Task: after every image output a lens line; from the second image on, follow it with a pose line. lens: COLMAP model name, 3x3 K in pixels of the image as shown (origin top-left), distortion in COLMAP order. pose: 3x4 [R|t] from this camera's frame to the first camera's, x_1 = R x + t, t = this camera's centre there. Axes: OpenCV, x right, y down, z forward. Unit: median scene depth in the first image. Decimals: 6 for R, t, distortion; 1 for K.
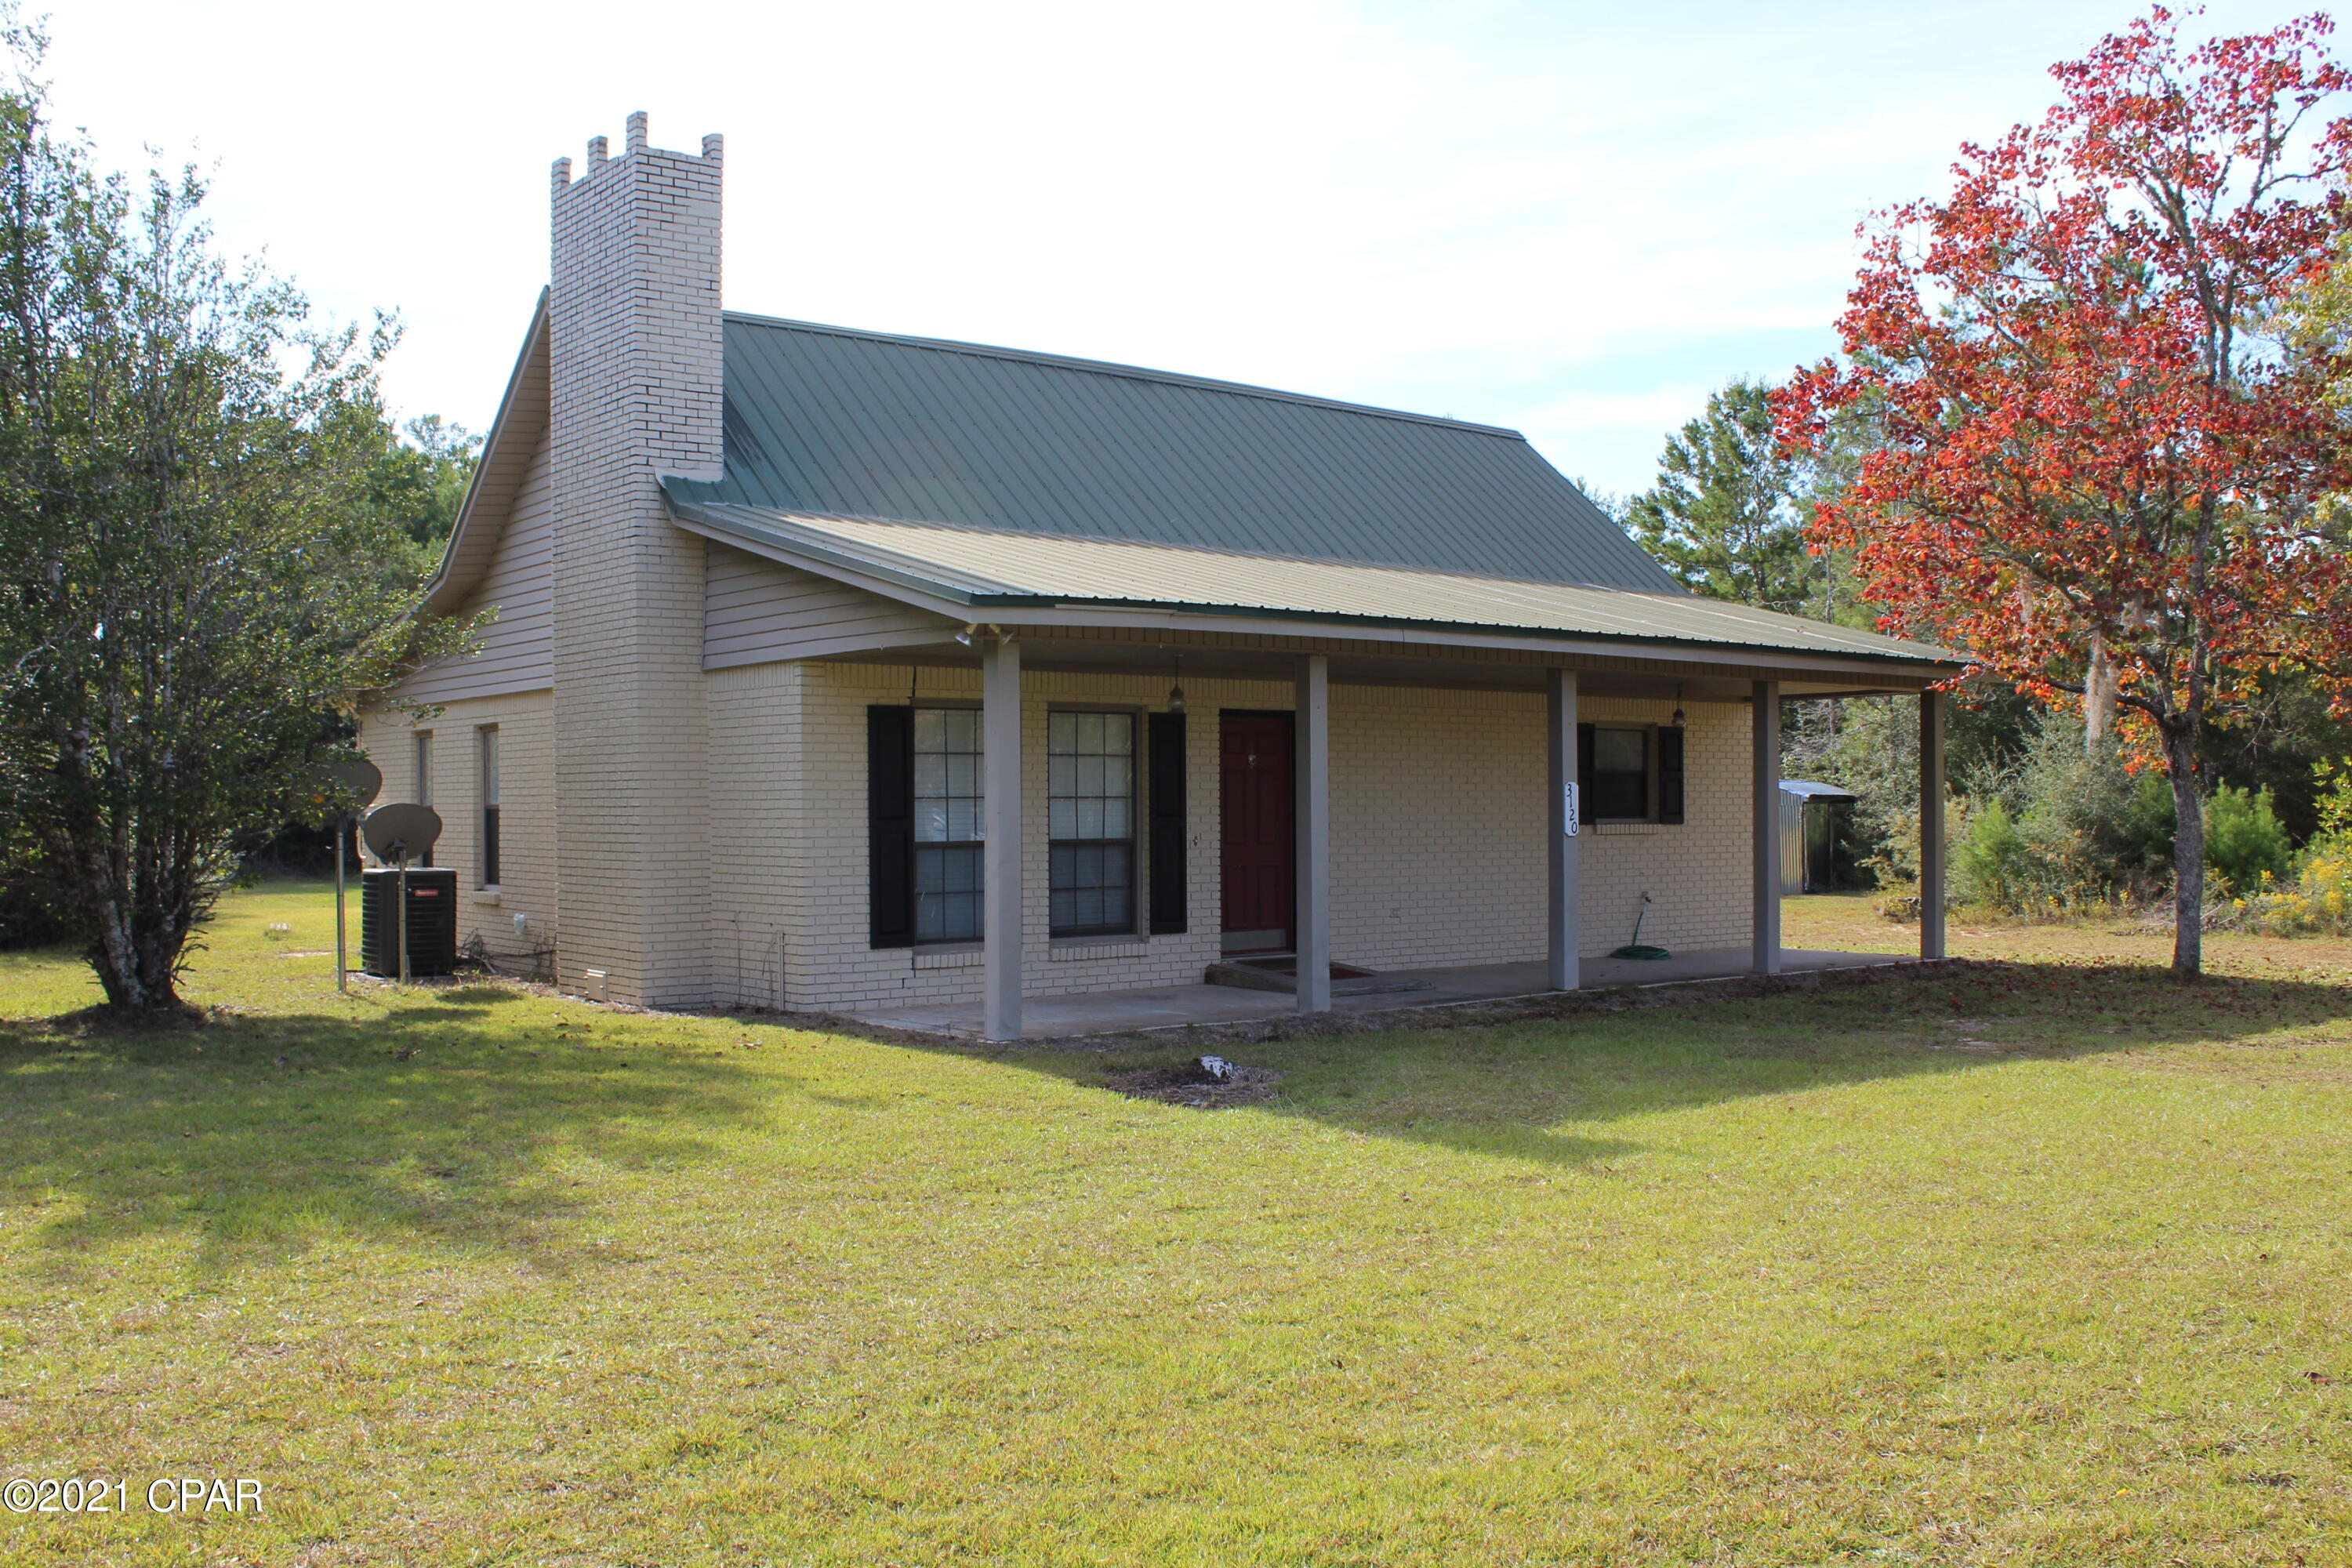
lens RADIAL K [[2104.9, 0, 1145.6], [0, 2104.9, 779.2], [0, 0, 1]] dist [-0.141860, 0.125784]
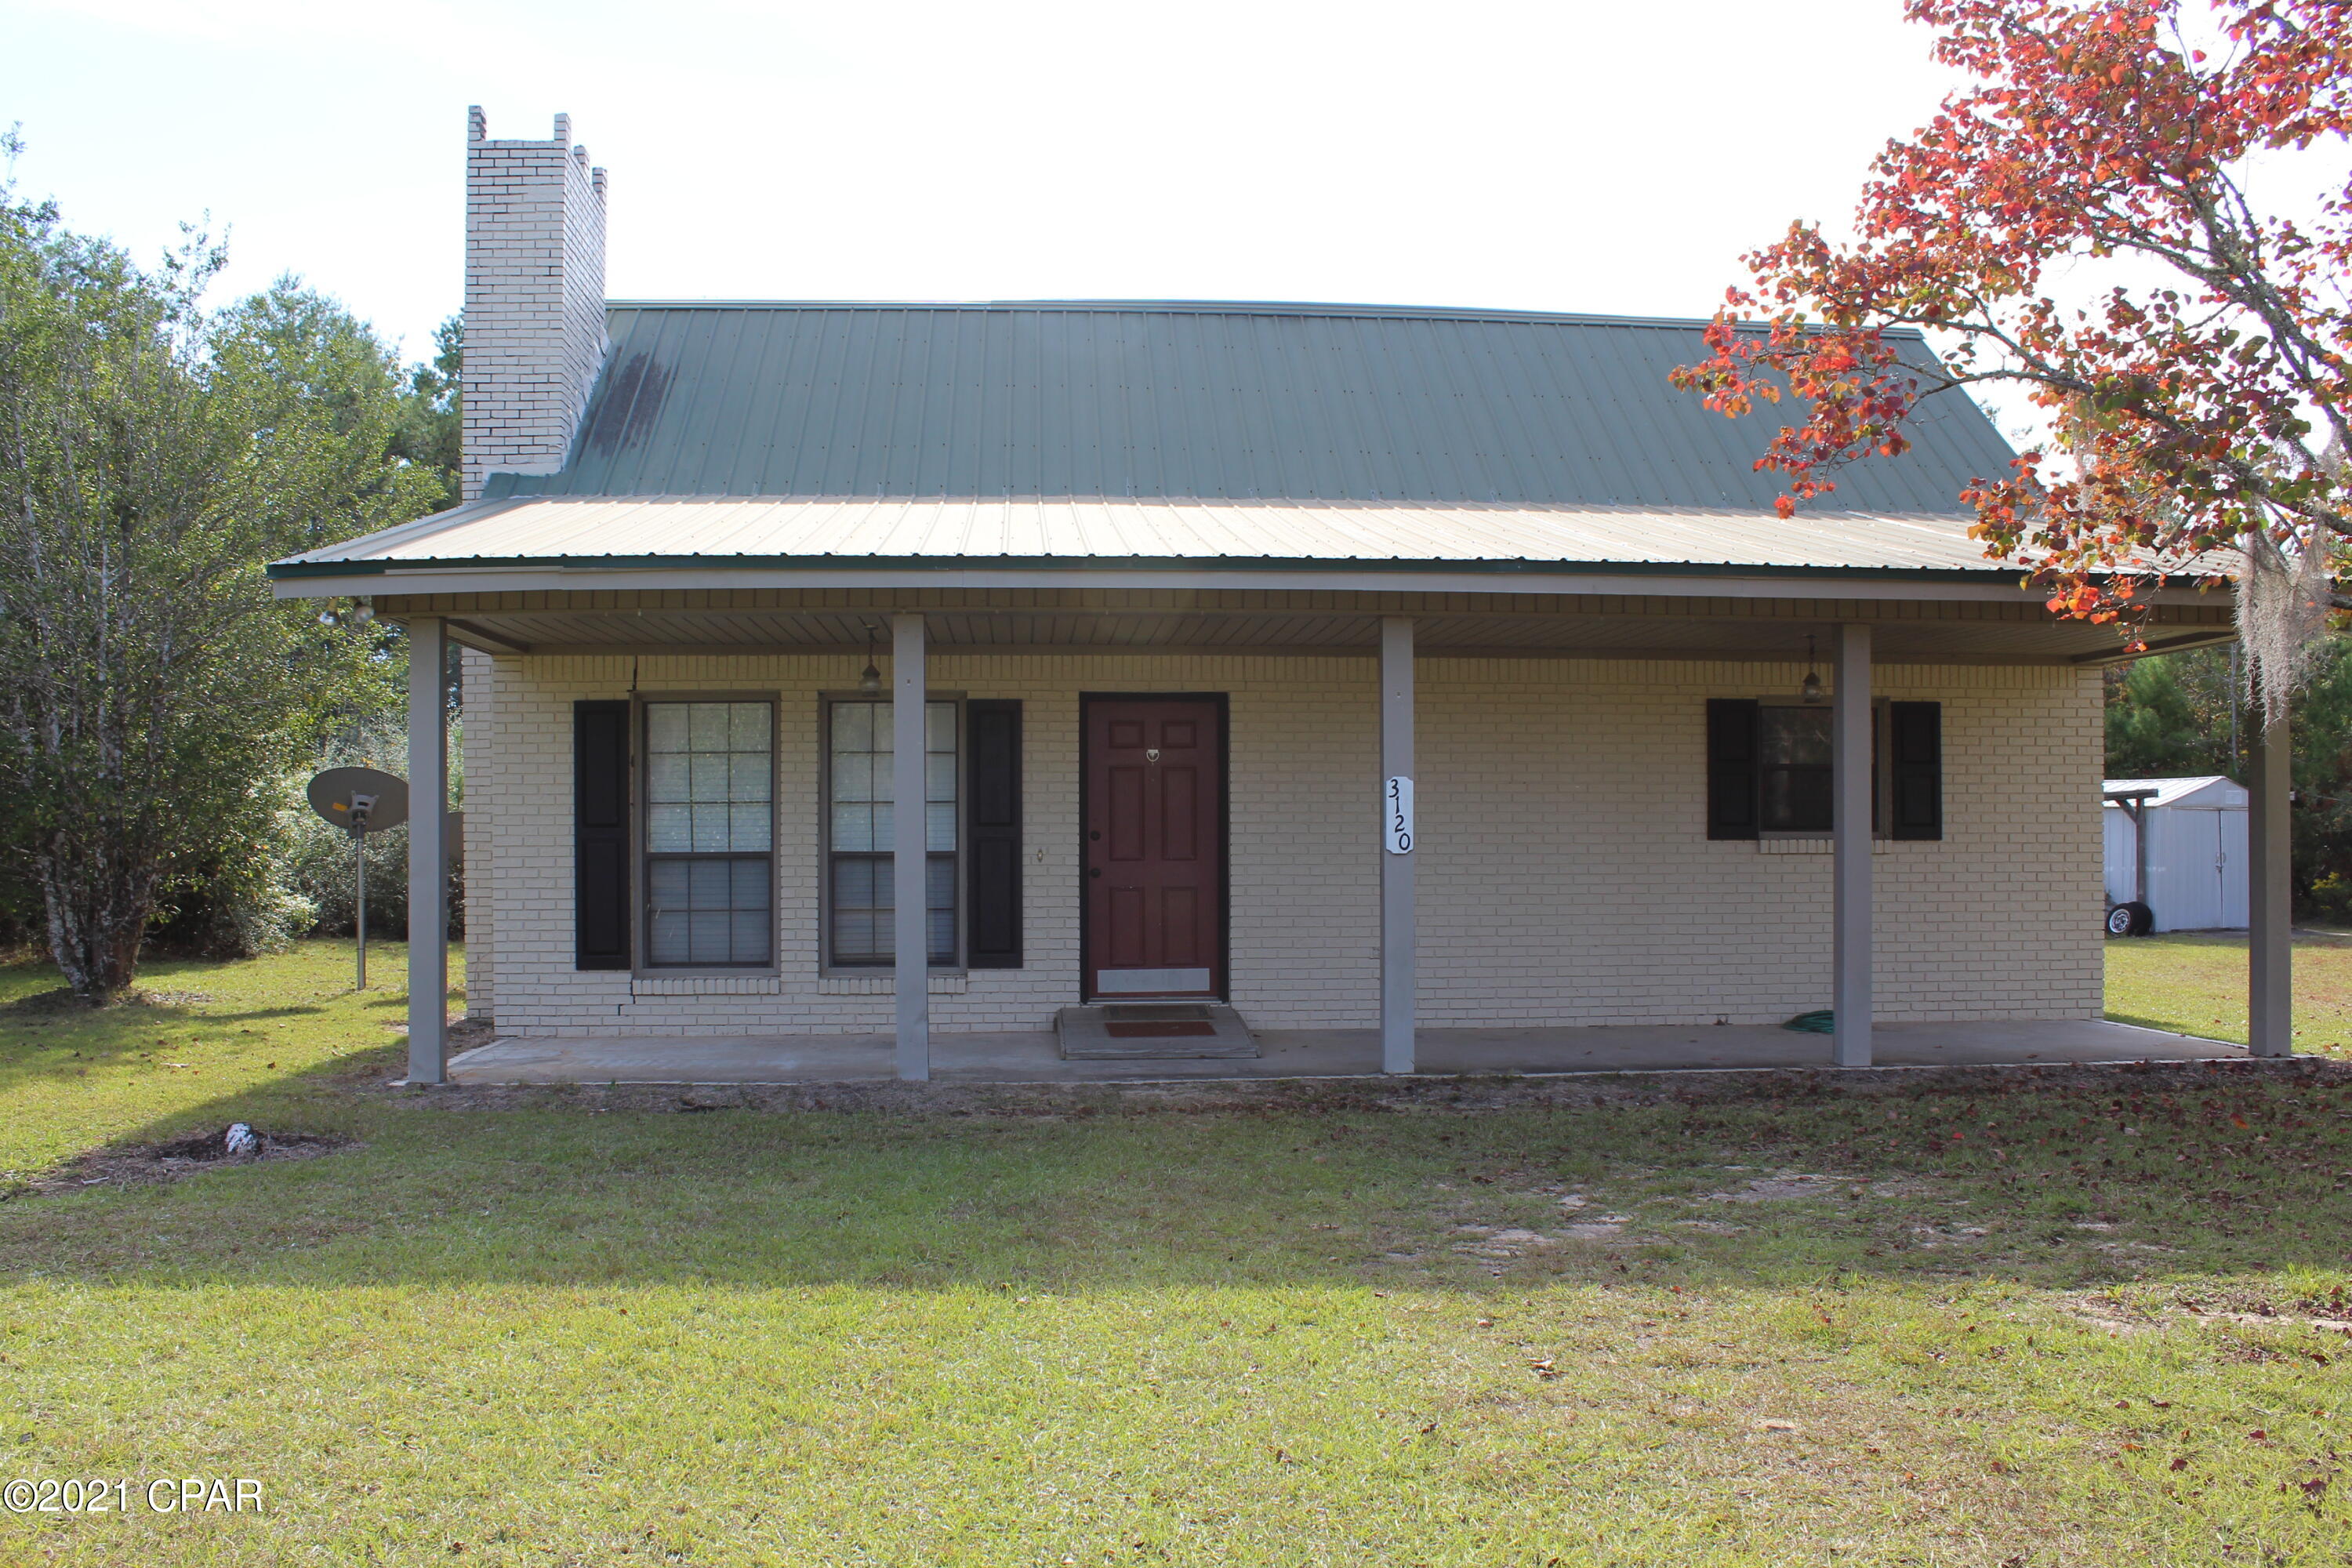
lens RADIAL K [[1952.2, 0, 1176.0], [0, 1952.2, 784.0], [0, 0, 1]] dist [-0.153702, 0.129083]
pose [[0.835629, -0.011370, -0.549177, 0.520804], [0.006284, 0.999918, -0.011139, 0.011117], [0.549258, 0.005857, 0.835632, 0.429932]]
